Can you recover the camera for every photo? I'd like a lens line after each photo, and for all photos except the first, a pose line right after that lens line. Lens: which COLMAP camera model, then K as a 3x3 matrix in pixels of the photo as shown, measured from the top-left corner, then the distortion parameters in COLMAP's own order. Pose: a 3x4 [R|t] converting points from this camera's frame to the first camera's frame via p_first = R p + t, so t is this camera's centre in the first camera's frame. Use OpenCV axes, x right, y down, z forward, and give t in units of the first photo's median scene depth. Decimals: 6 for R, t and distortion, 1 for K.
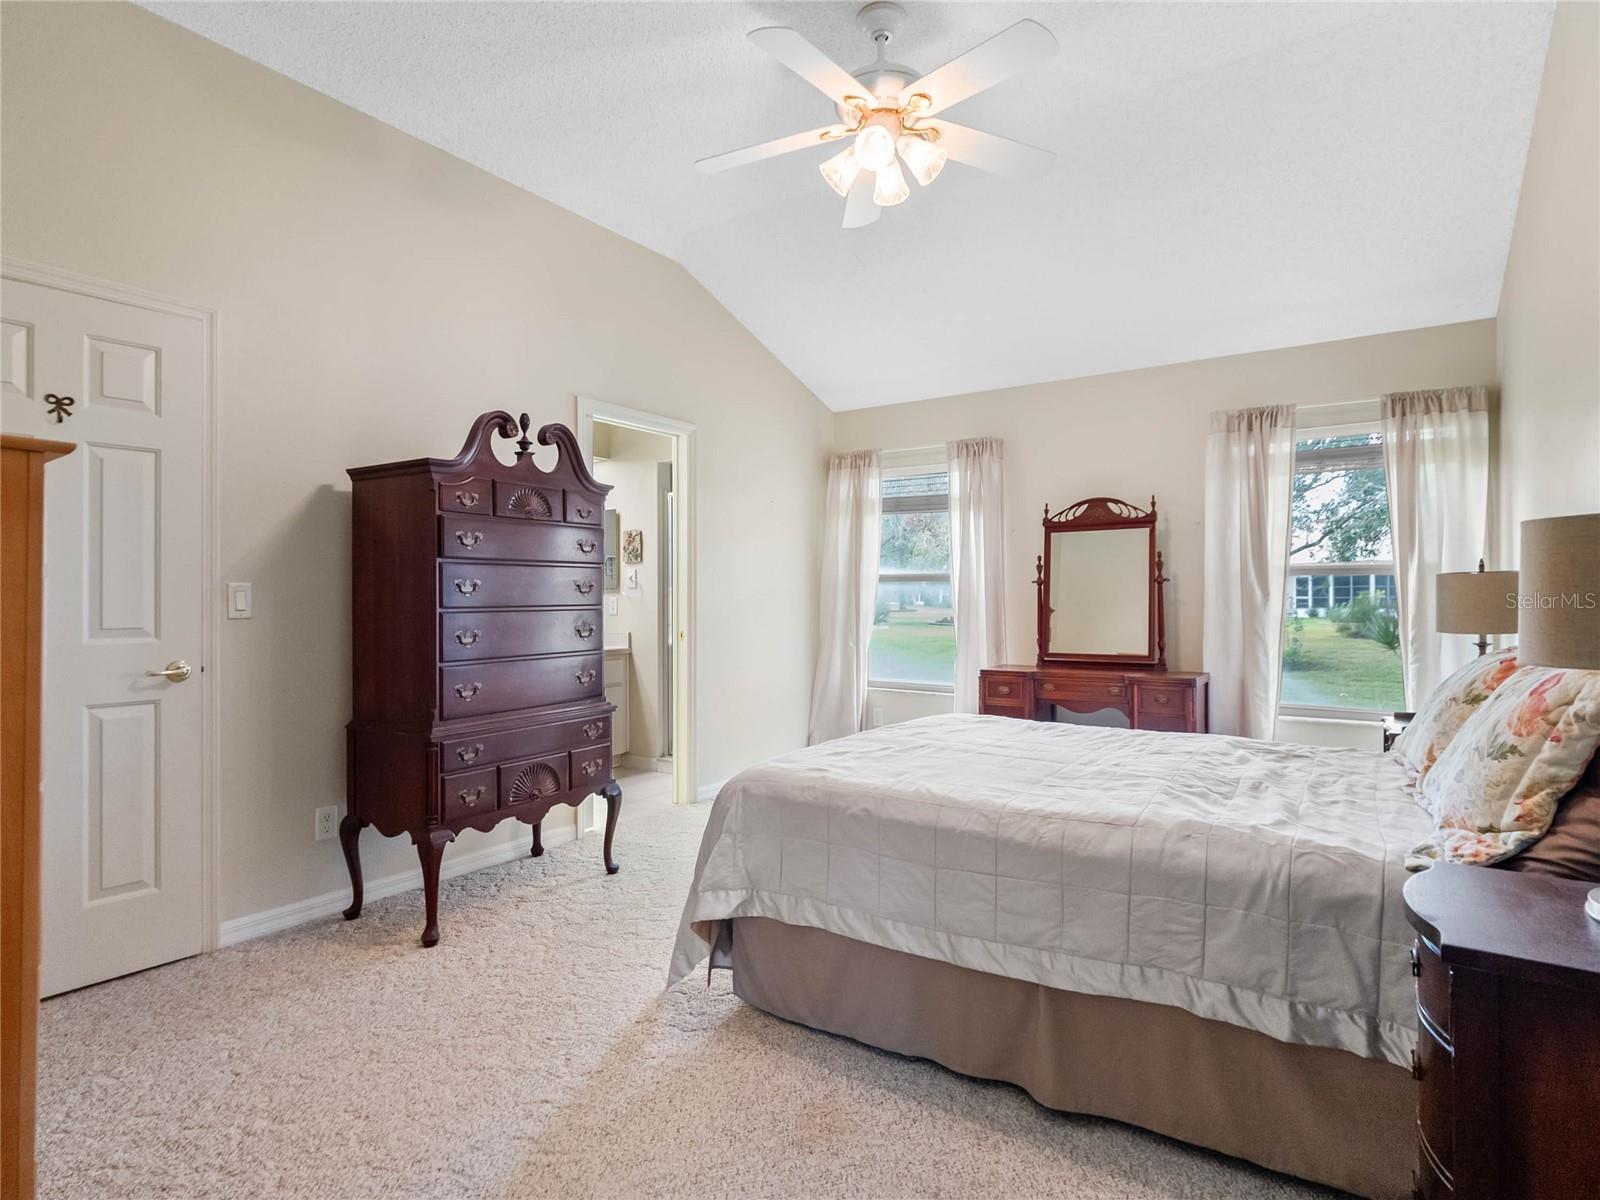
lens RADIAL K [[866.9, 0, 800.0], [0, 866.9, 600.0], [0, 0, 1]] dist [-0.020217, -0.000271]
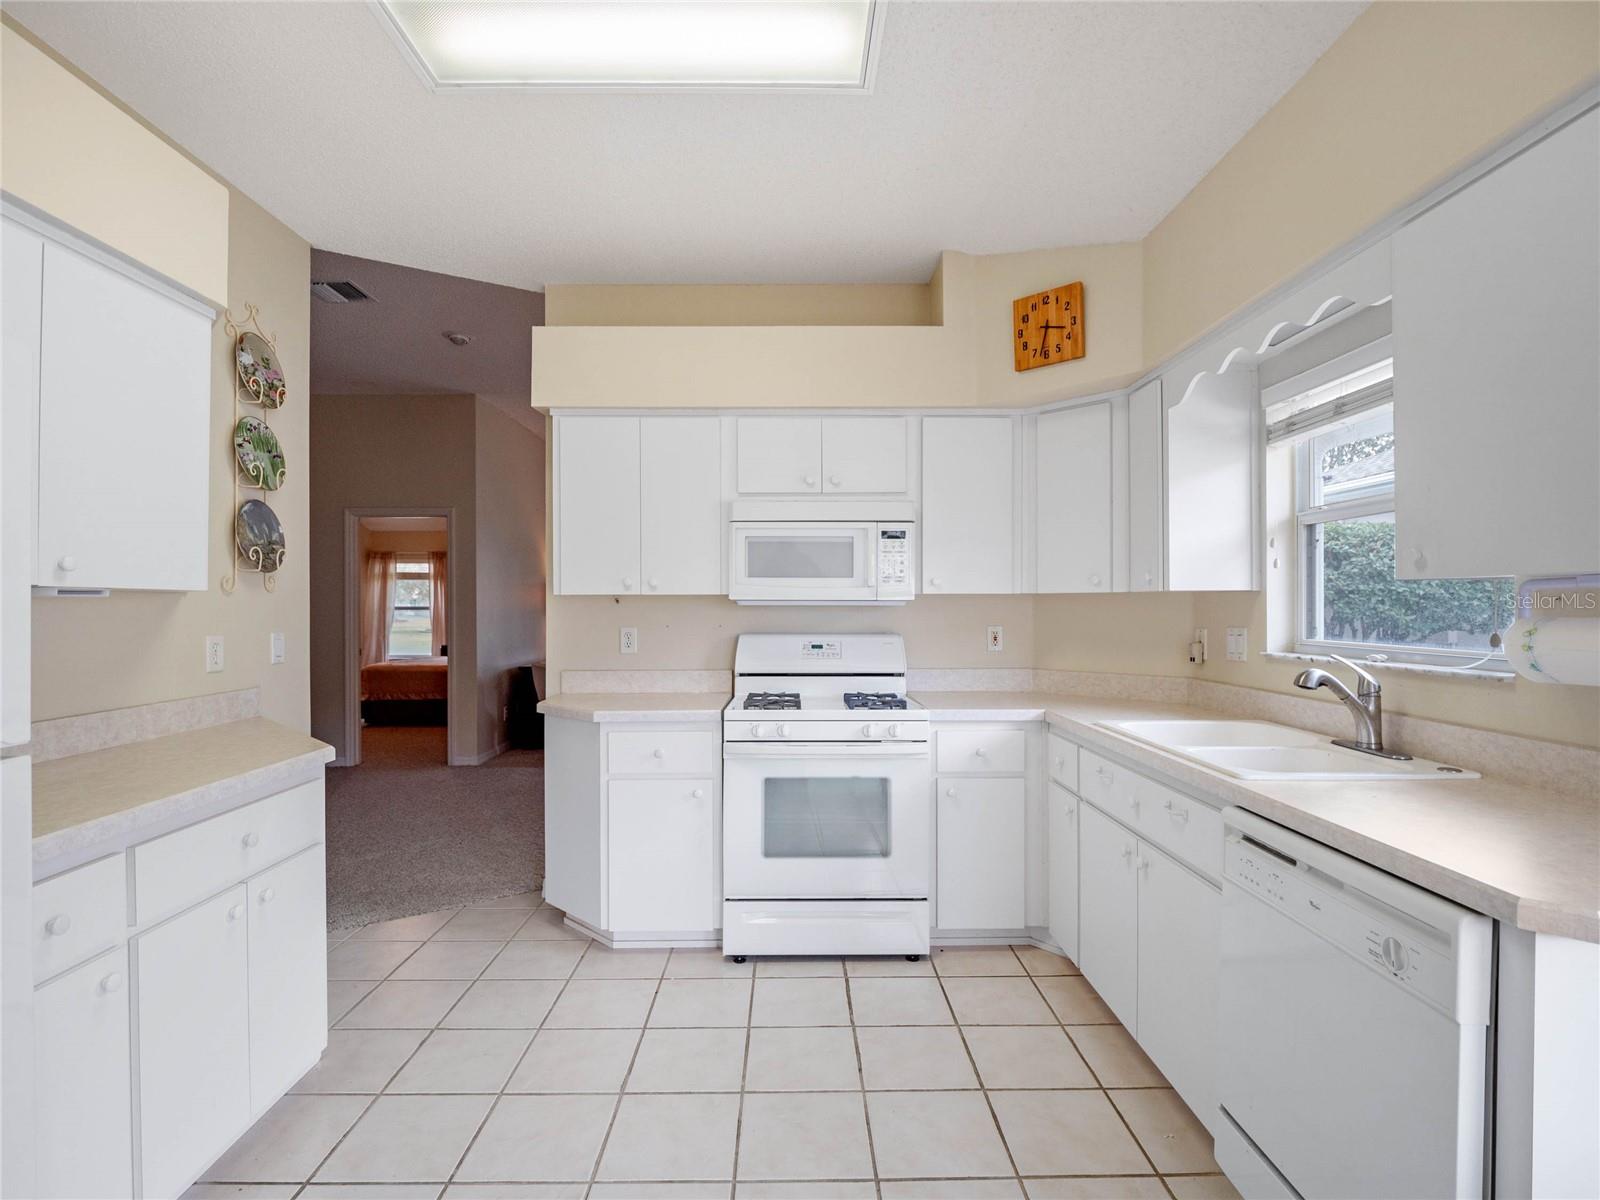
lens RADIAL K [[777.5, 0, 800.0], [0, 777.5, 600.0], [0, 0, 1]] dist [-0.008448, -0.000777]
pose [[0.827072, -0.006260, 0.562061, -0.168714], [0.011327, 0.999921, -0.005530, -0.025107], [-0.561982, 0.010940, 0.827077, -1.226844]]
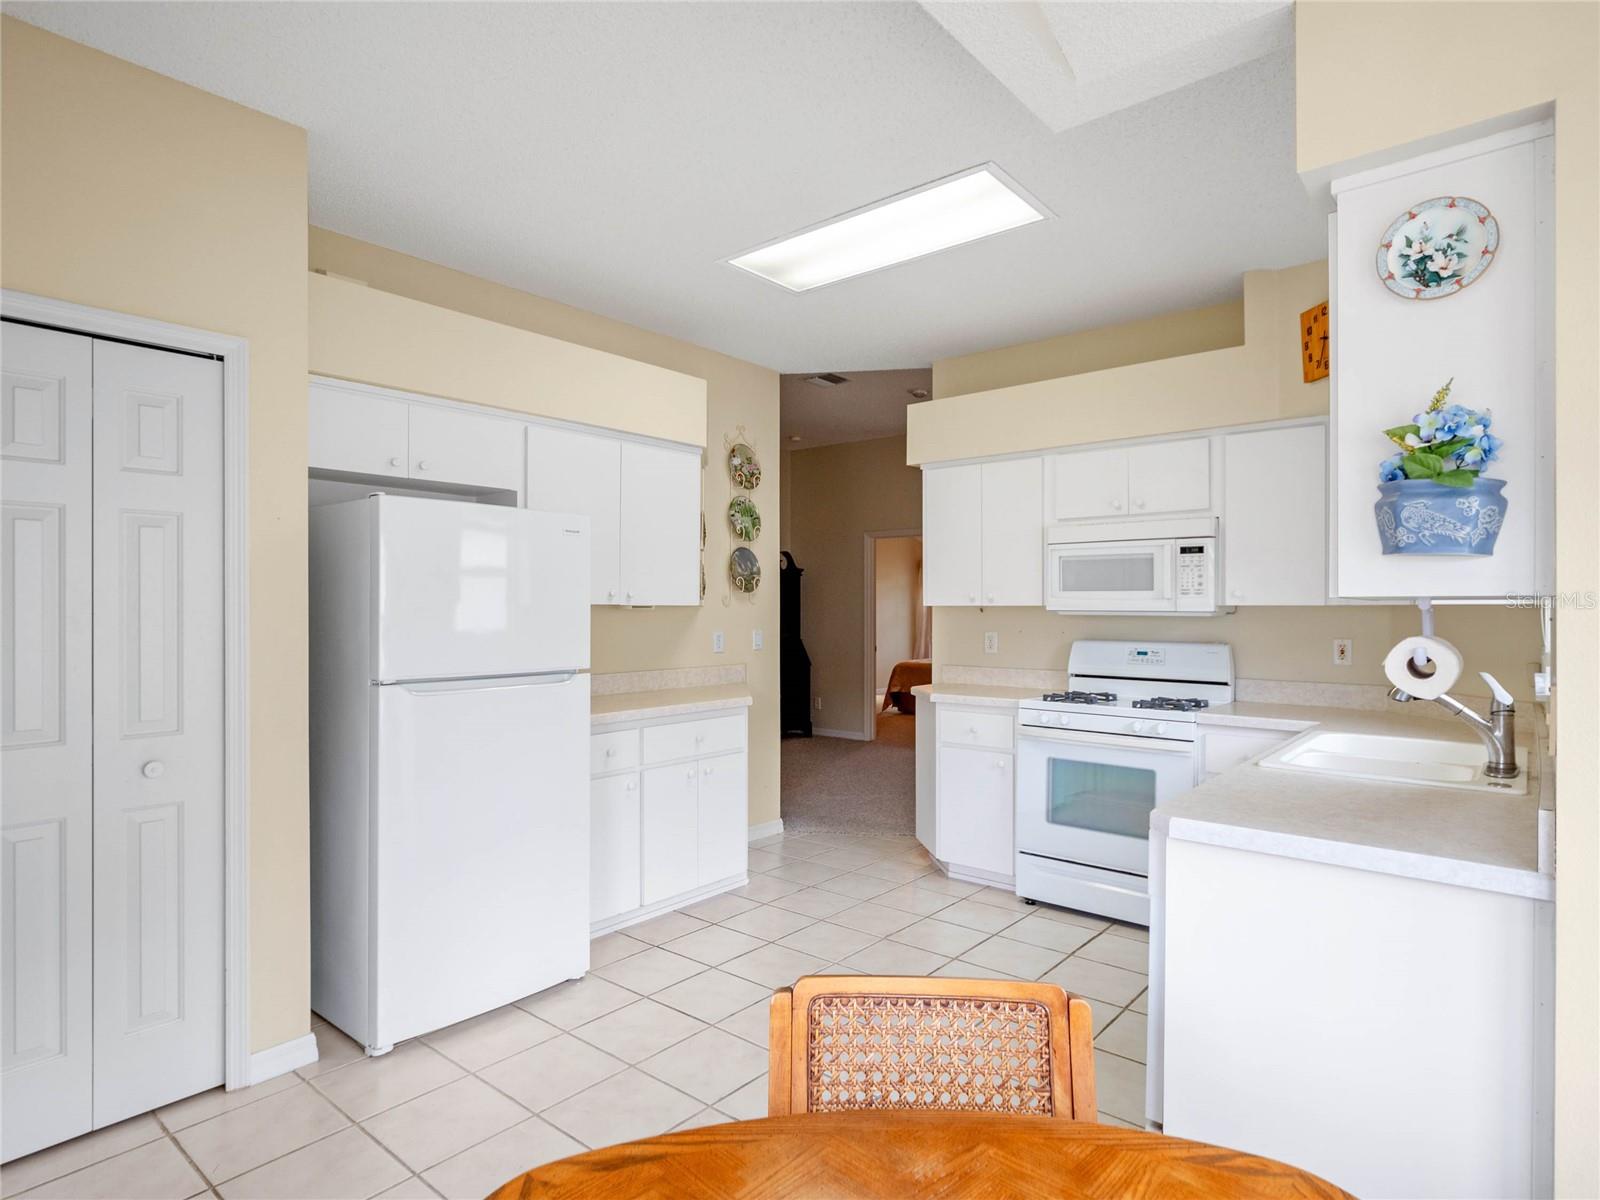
lens RADIAL K [[866.9, 0, 800.0], [0, 866.9, 600.0], [0, 0, 1]] dist [-0.020217, -0.000271]
pose [[0.993852, -0.007039, -0.110493, -0.032599], [0.005418, 0.999873, -0.014963, -0.027629], [0.110584, 0.014272, 0.993764, -1.480578]]
